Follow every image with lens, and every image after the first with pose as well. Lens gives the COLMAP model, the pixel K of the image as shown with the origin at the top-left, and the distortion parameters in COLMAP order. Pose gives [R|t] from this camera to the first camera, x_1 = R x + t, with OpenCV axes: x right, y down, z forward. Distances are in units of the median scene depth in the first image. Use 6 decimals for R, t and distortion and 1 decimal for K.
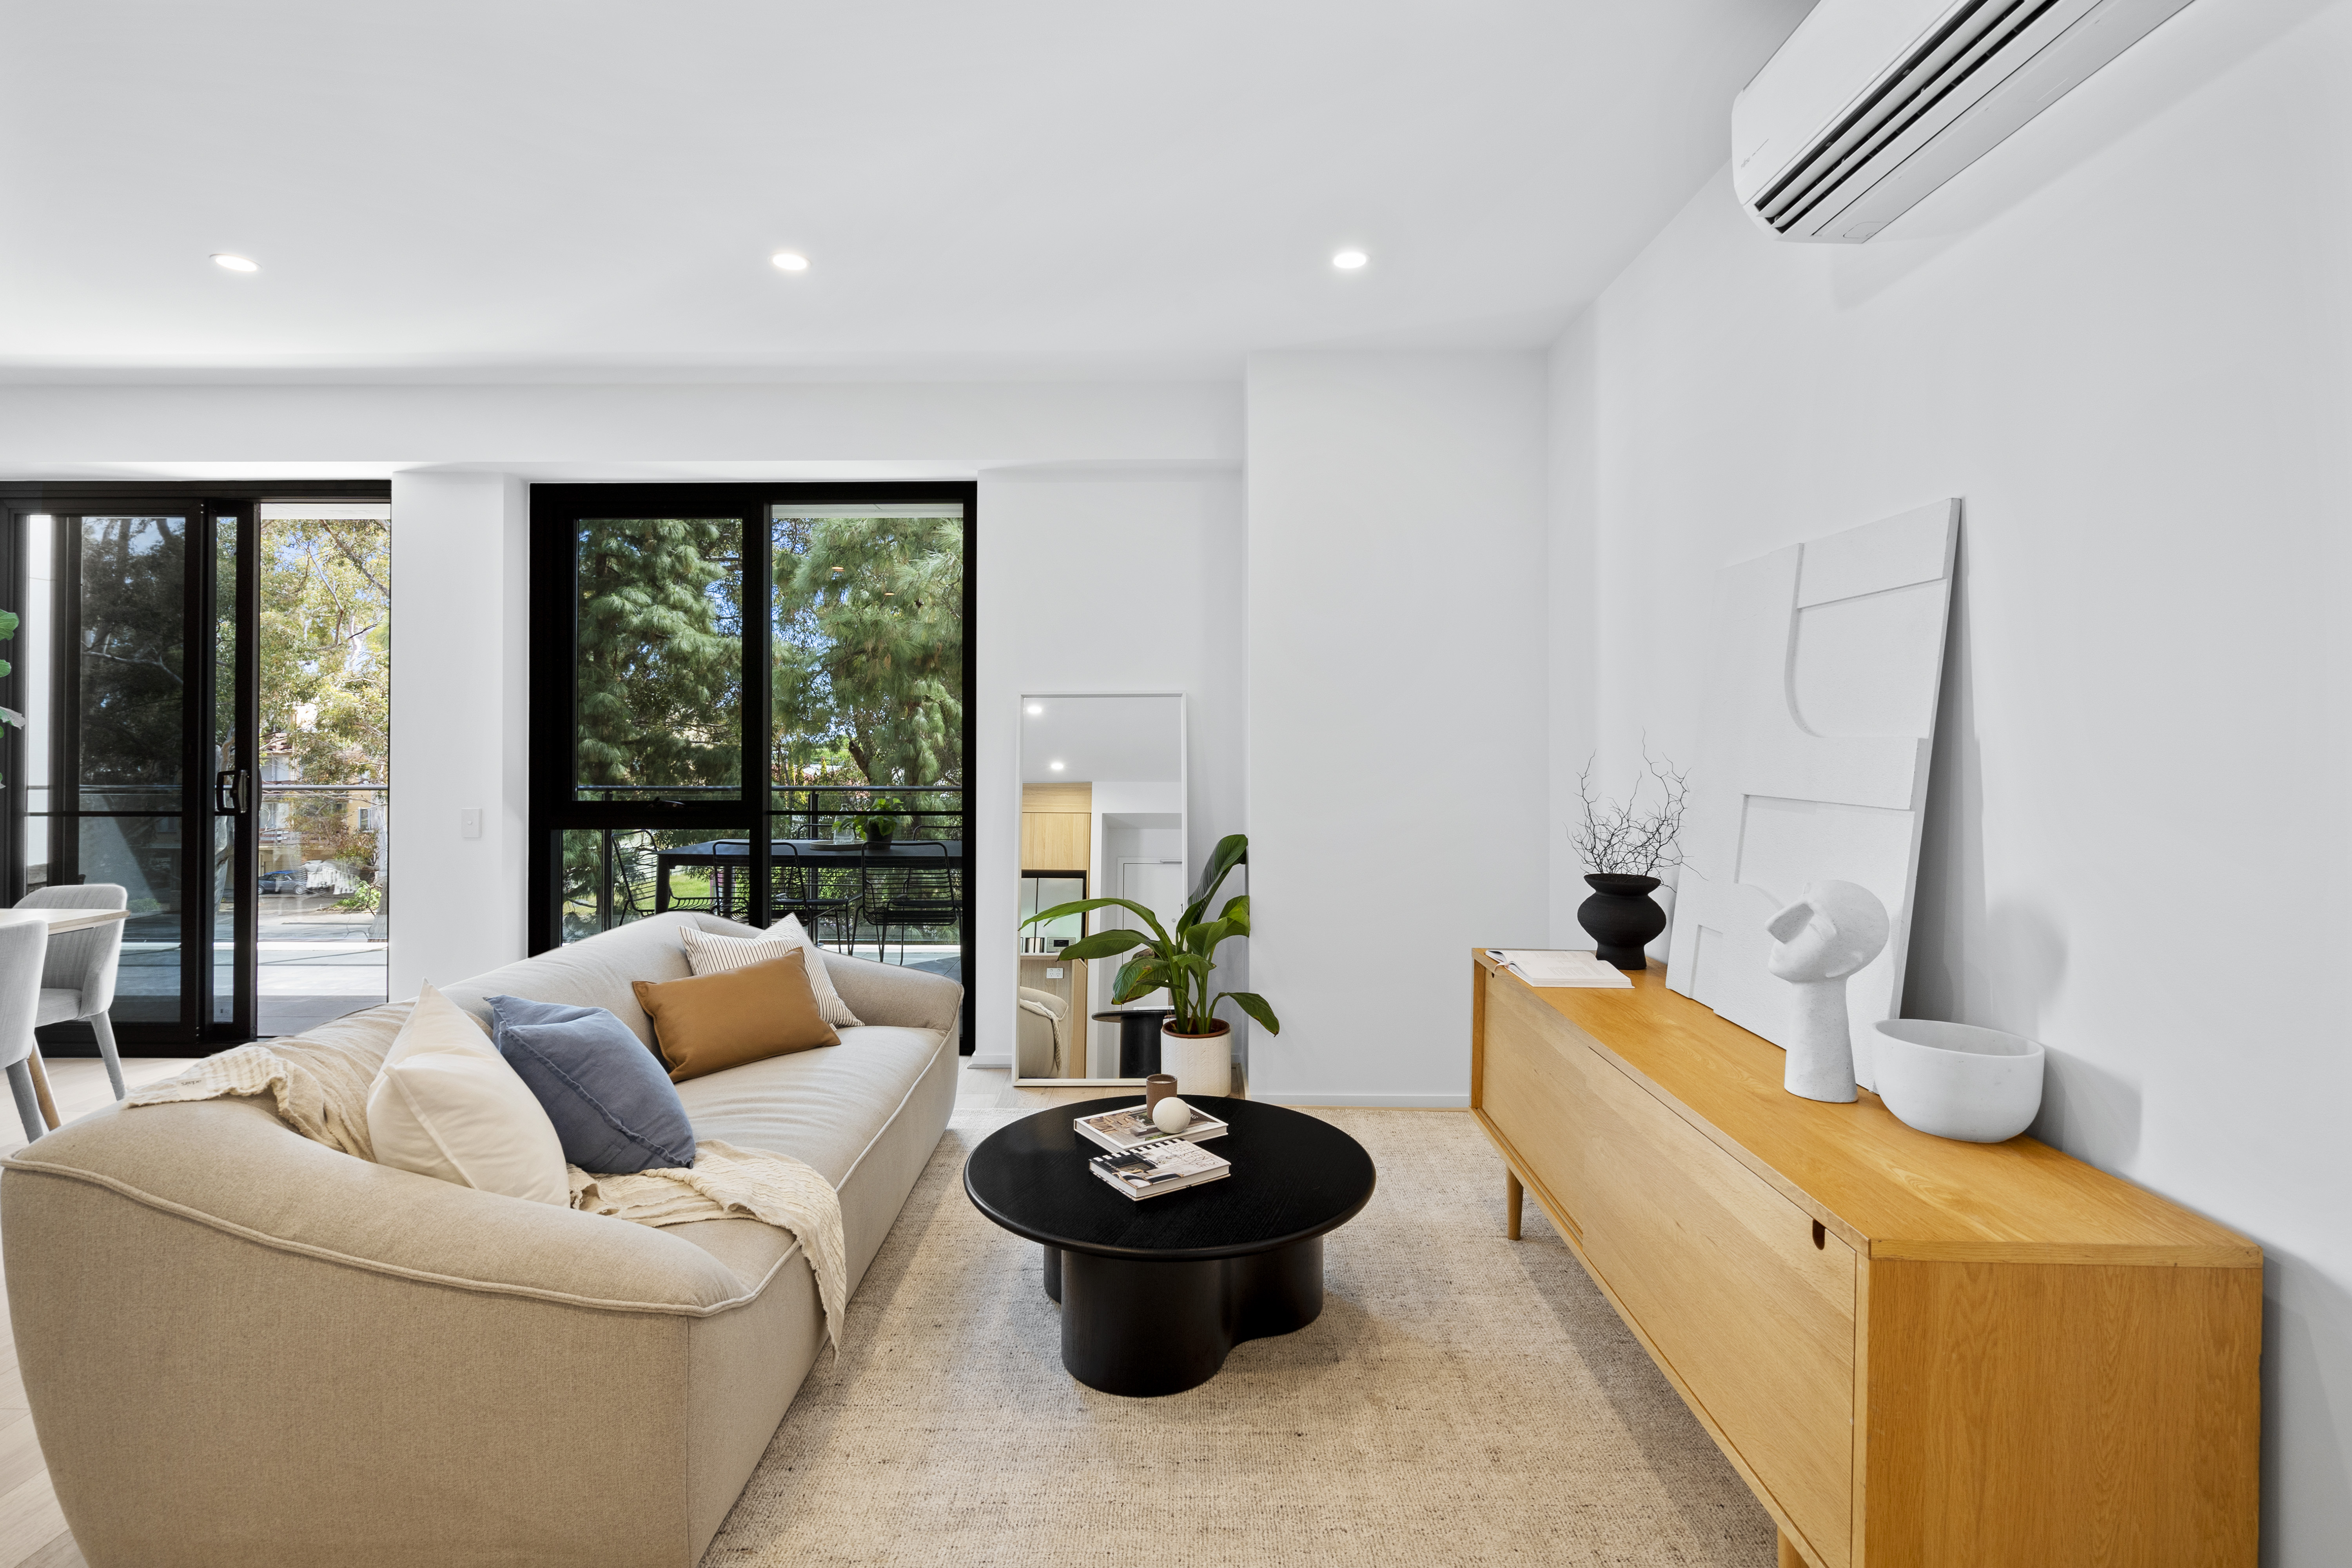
lens RADIAL K [[1116.2, 0, 1172.6], [0, 1116.2, 731.6], [0, 0, 1]] dist [0.000715, 0.000437]
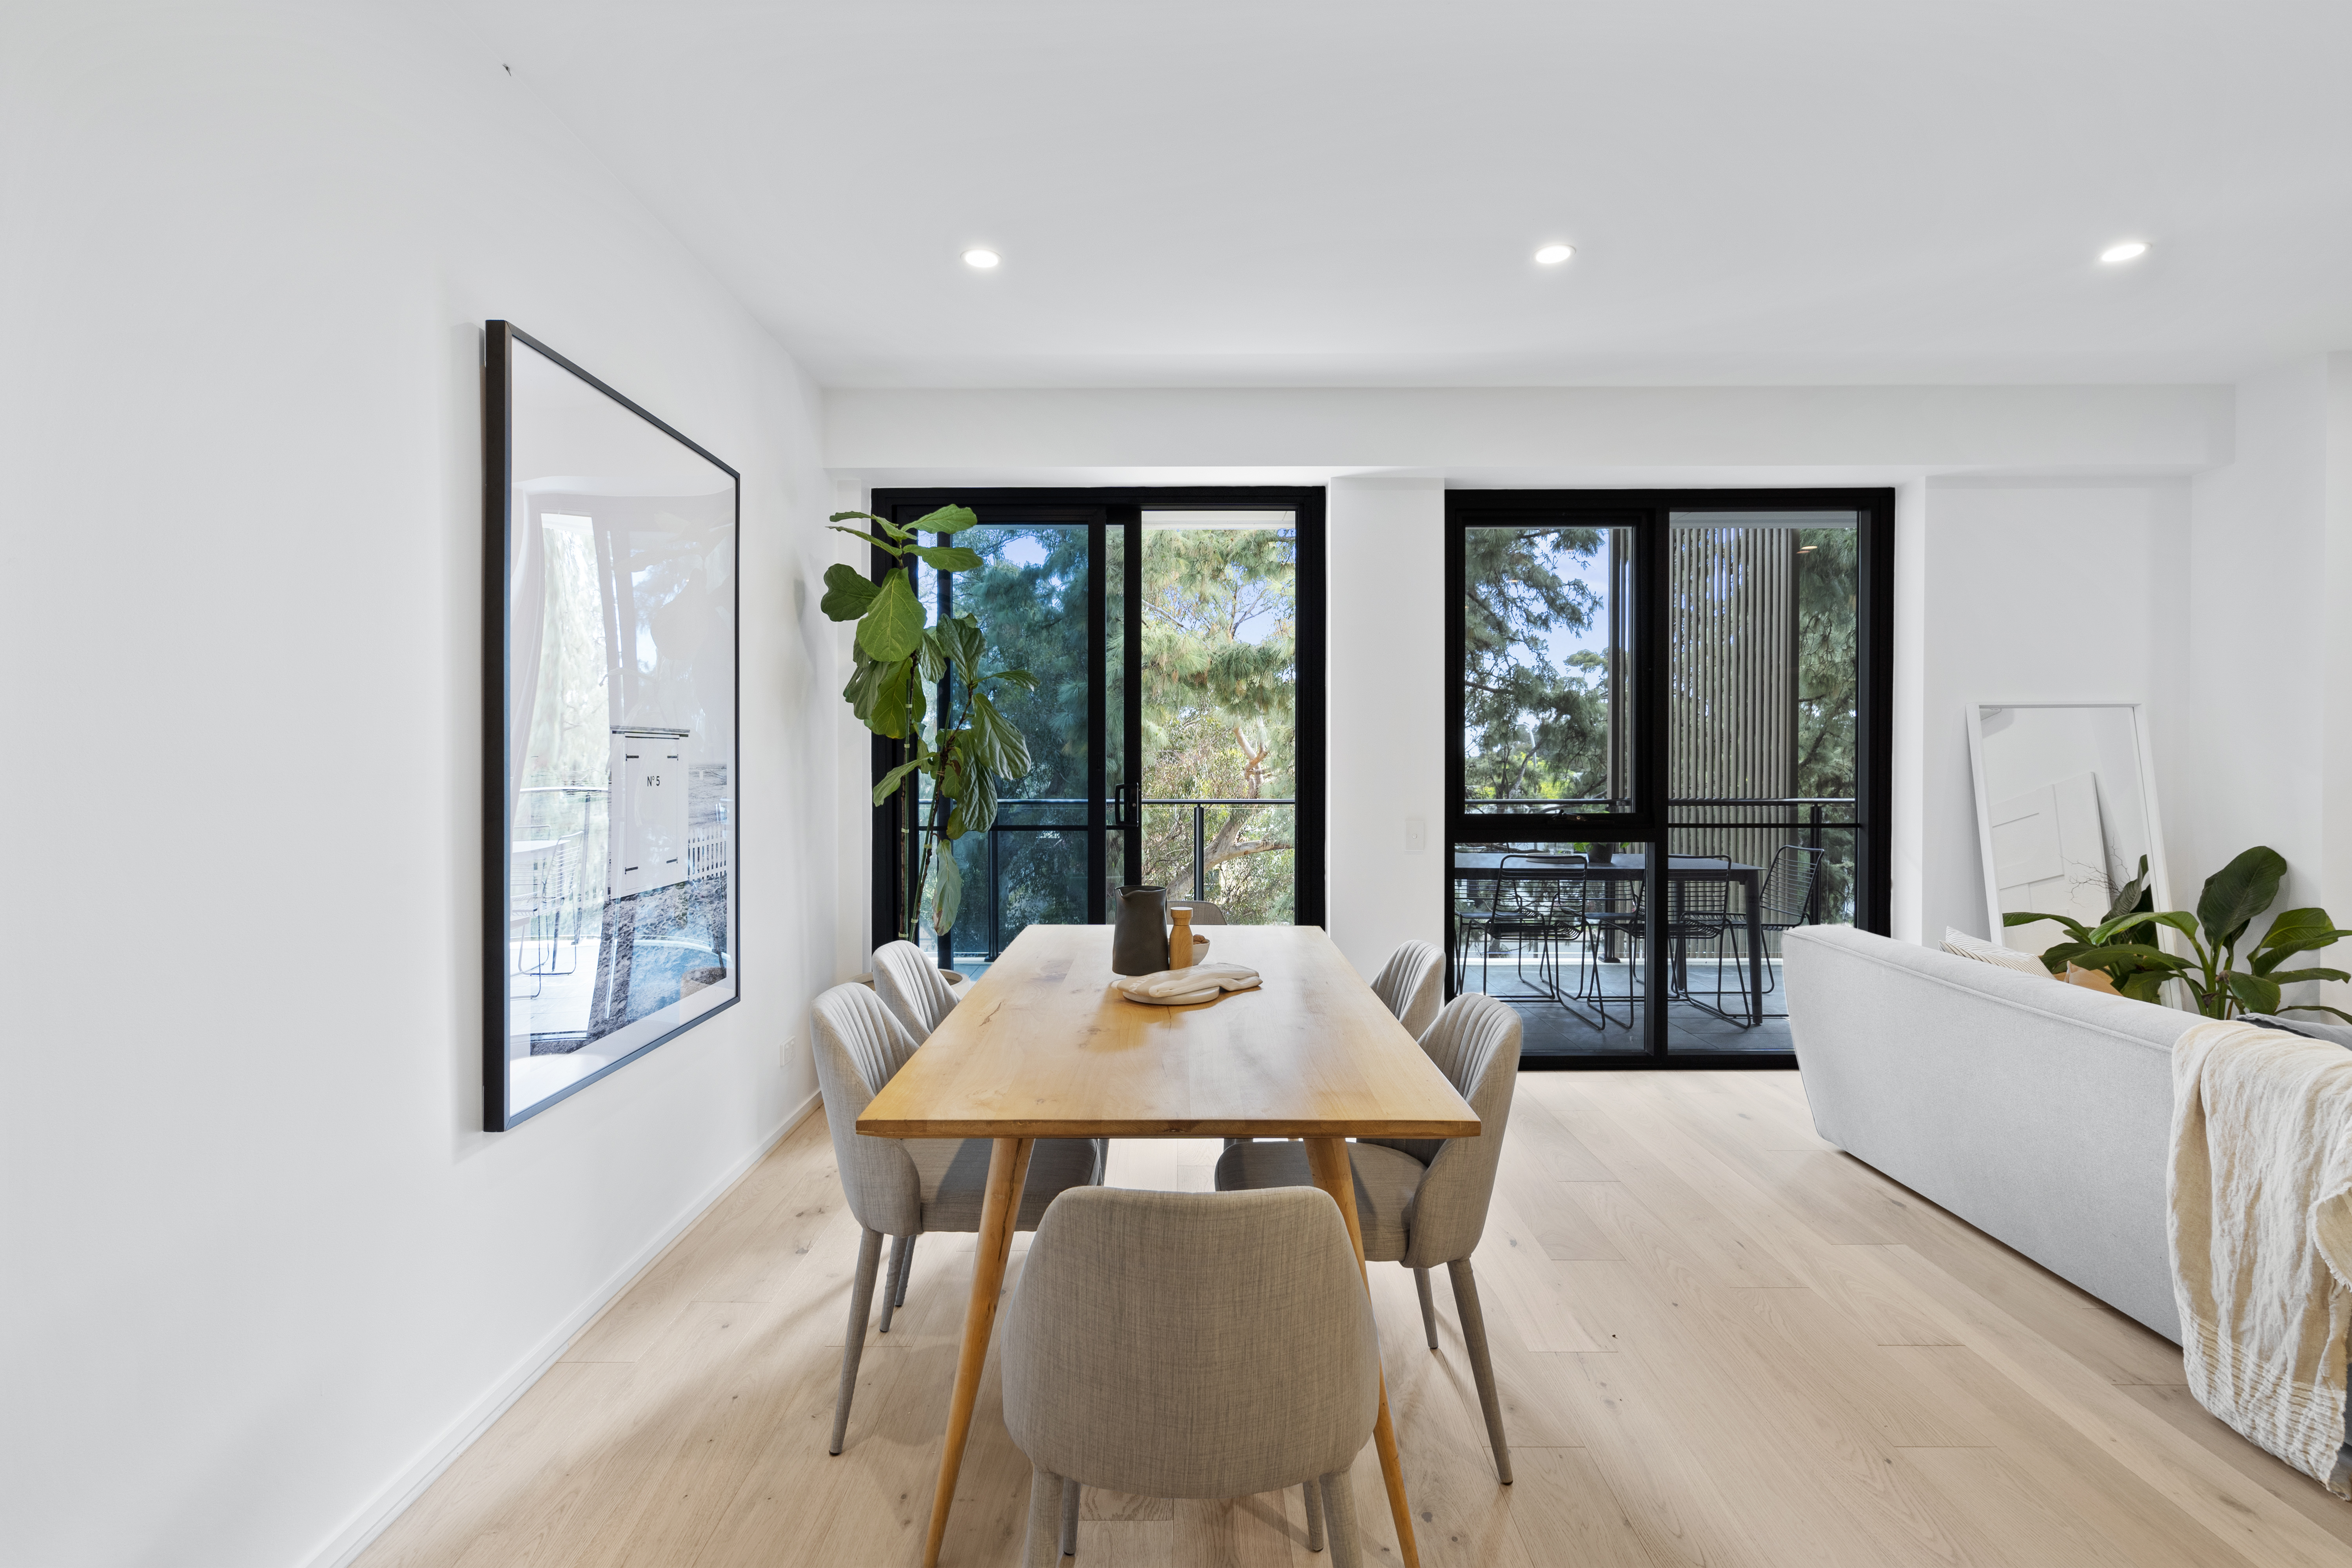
lens RADIAL K [[1101.4, 0, 1174.1], [0, 1101.4, 761.7], [0, 0, 1]] dist [-0.002047, 0.000296]
pose [[0.999877, -0.001619, 0.015579, -1.067842], [0.001407, 0.999906, 0.013605, 0.003399], [-0.015599, -0.013582, 0.999786, 0.041748]]
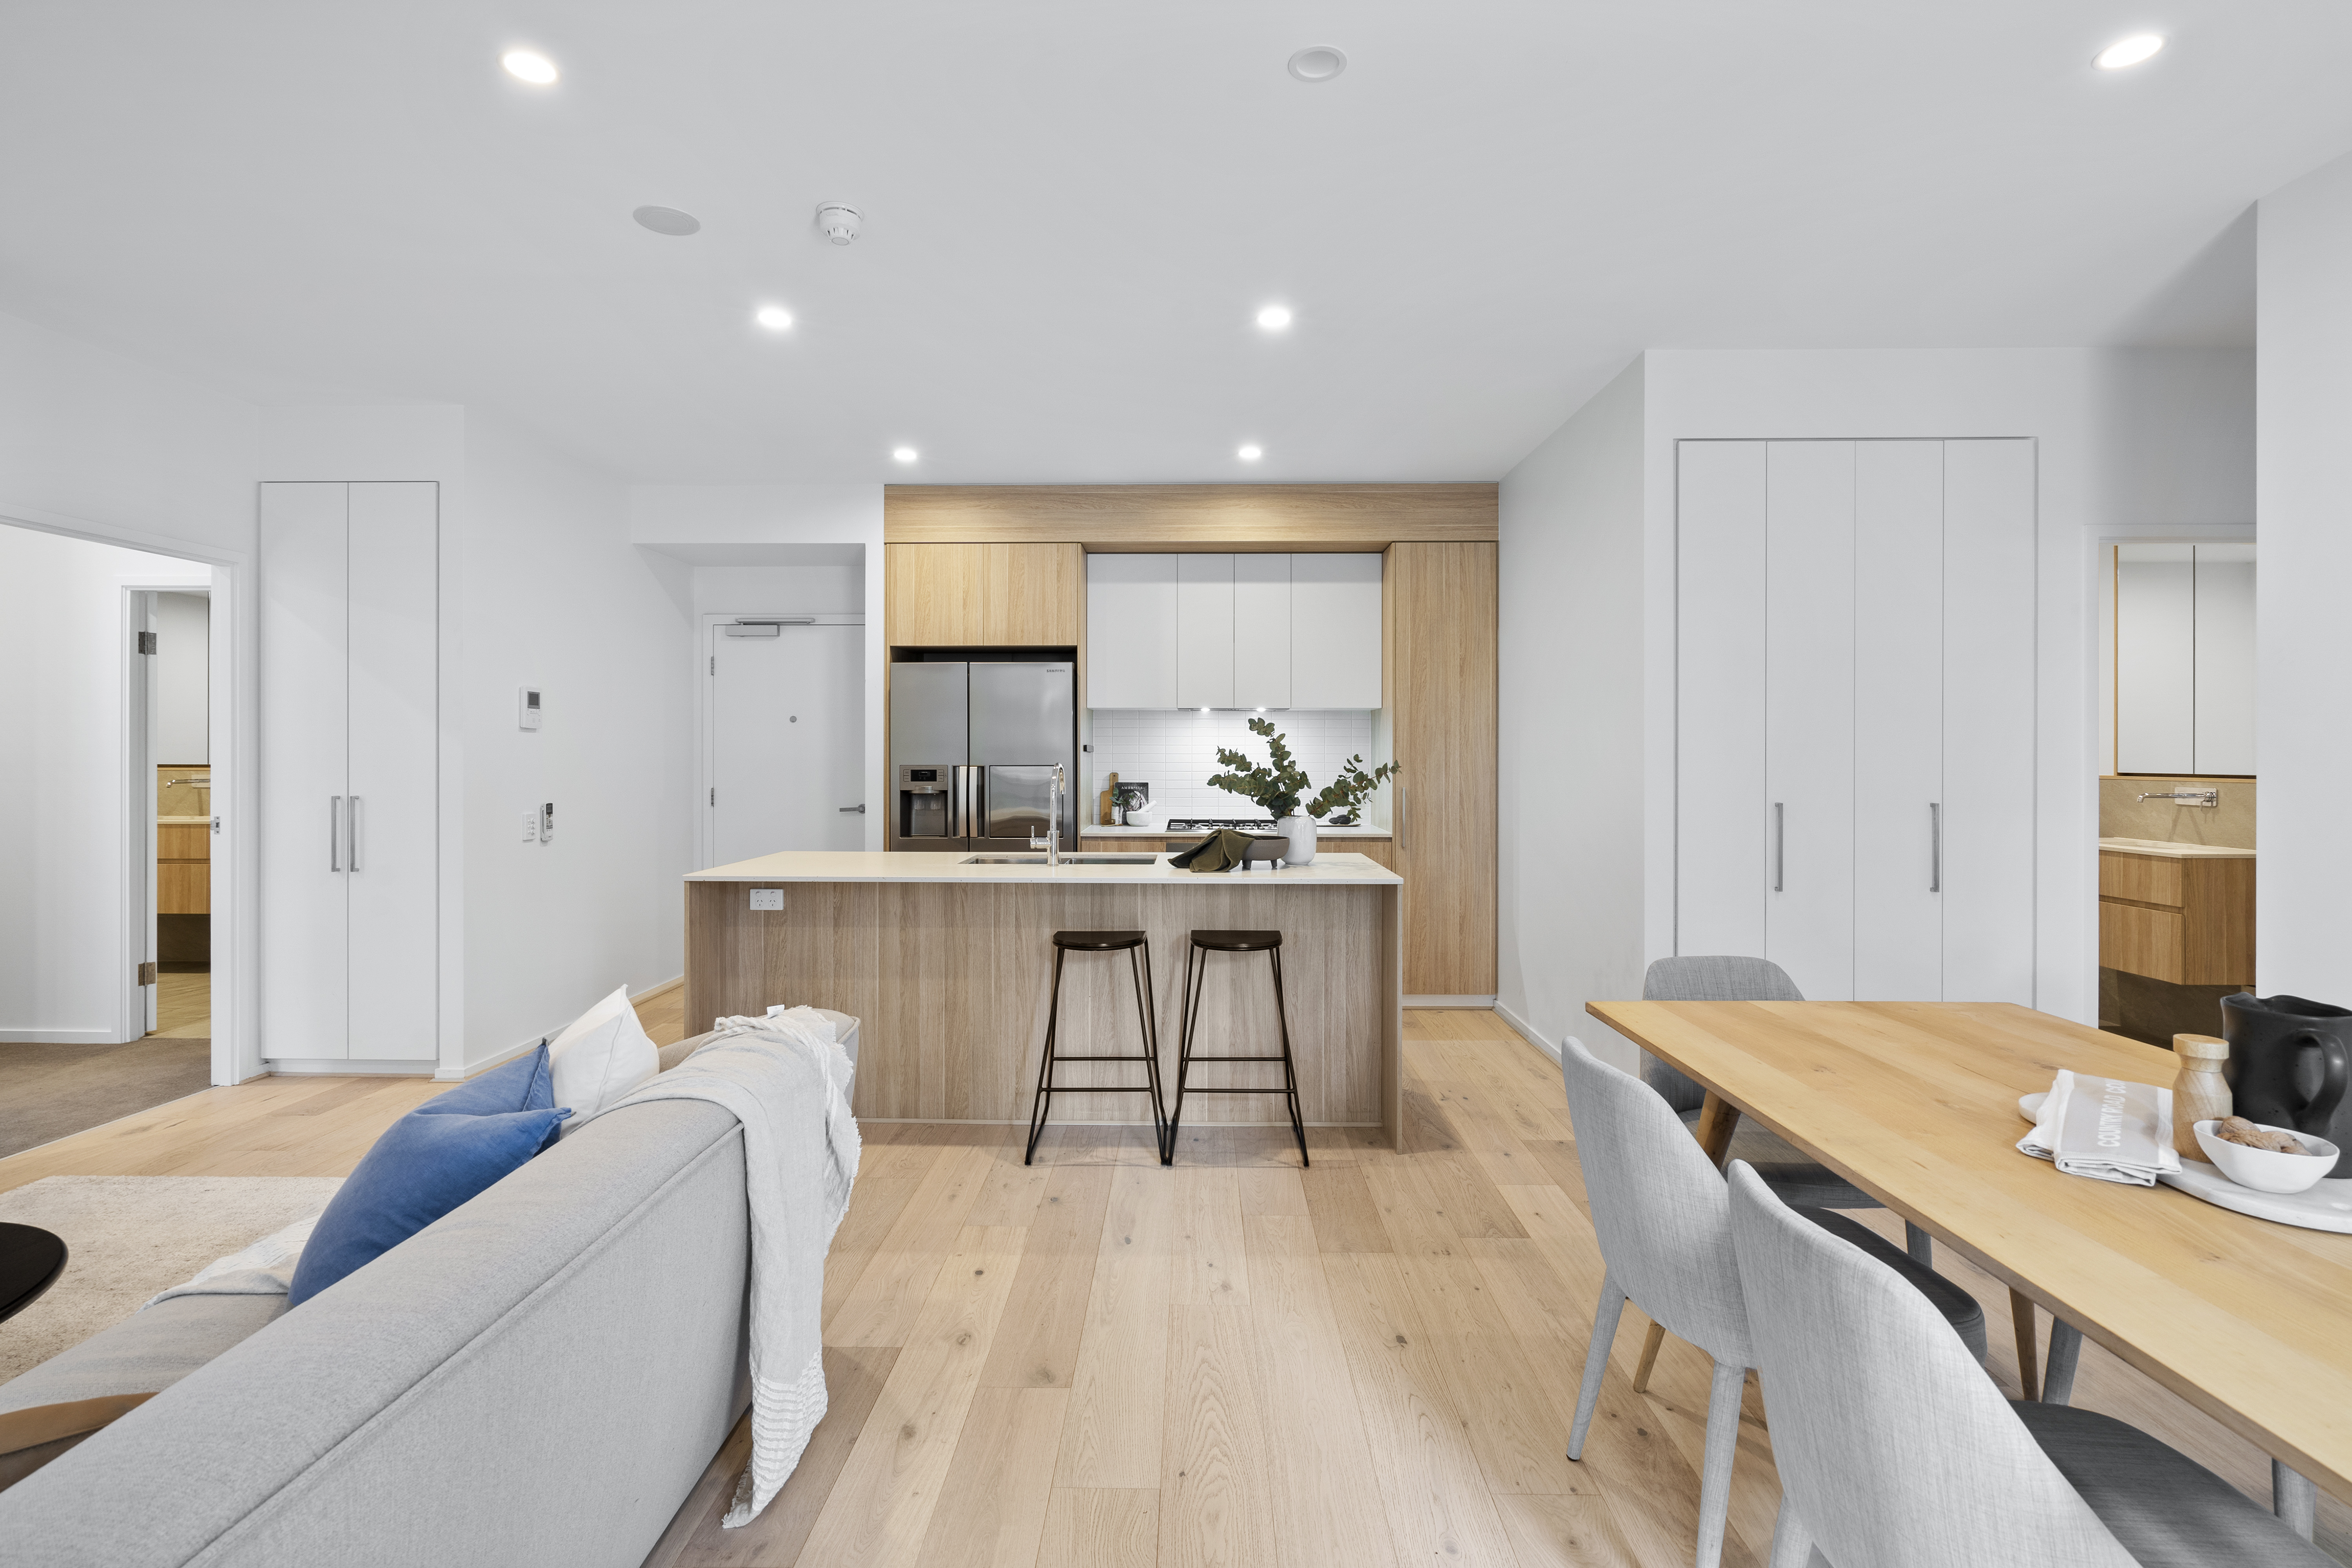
lens RADIAL K [[1101.4, 0, 1174.1], [0, 1101.4, 761.7], [0, 0, 1]] dist [-0.002047, 0.000296]
pose [[-0.999827, -0.001302, -0.018534, -0.682634], [-0.001218, 0.999989, -0.004549, 0.013189], [0.018540, -0.004525, -0.999818, 1.146031]]
